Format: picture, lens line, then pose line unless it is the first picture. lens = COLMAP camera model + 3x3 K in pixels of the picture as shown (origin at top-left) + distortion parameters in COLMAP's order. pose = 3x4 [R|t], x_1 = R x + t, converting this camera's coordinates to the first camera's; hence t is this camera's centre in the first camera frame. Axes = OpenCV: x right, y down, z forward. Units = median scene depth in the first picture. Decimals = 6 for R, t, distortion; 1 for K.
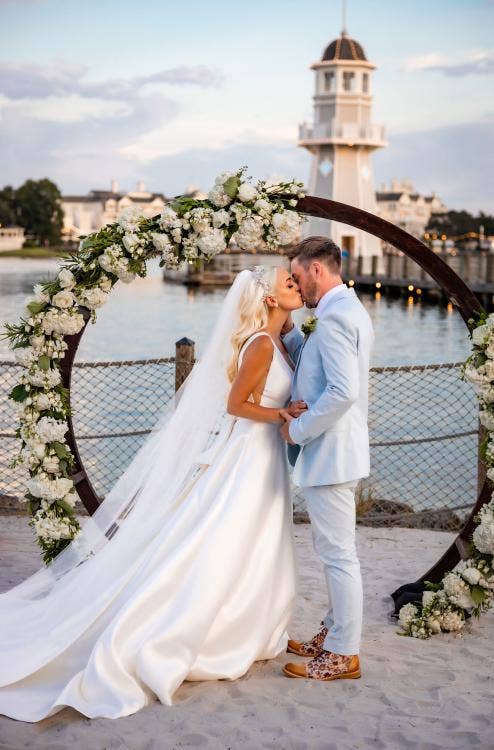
lens RADIAL K [[1435.9, 0, 247.0], [0, 1435.9, 375.0], [0, 0, 1]] dist [0.024484, -0.056194]
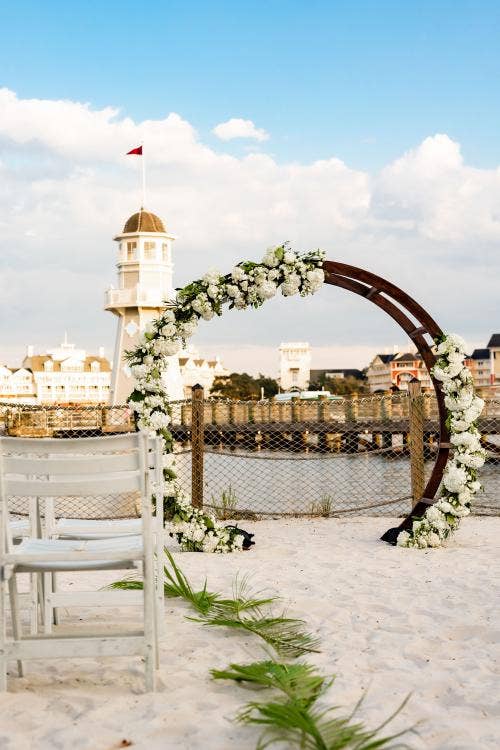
lens RADIAL K [[1483.4, 0, 250.0], [0, 1483.4, 375.0], [0, 0, 1]] dist [-0.177342, -0.008010]
pose [[0.982147, -0.018894, 0.187162, -0.326076], [0.043815, 0.990555, -0.129926, 0.190844], [-0.182939, 0.135807, 0.973699, -0.480238]]
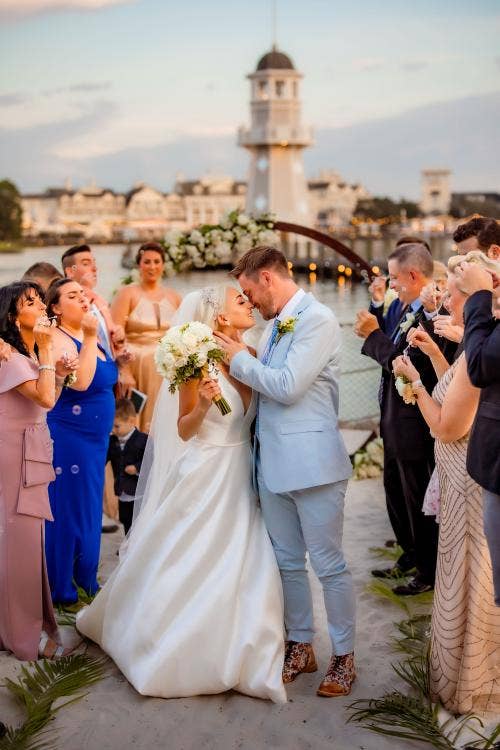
lens RADIAL K [[1459.7, 0, 251.5], [0, 1459.7, 354.9], [0, 0, 1]] dist [-0.248995, 1.986547]
pose [[0.998152, -0.035047, 0.049638, -0.077643], [0.035168, 0.999380, -0.001569, 0.032564], [-0.049552, 0.003312, 0.998766, -0.683426]]
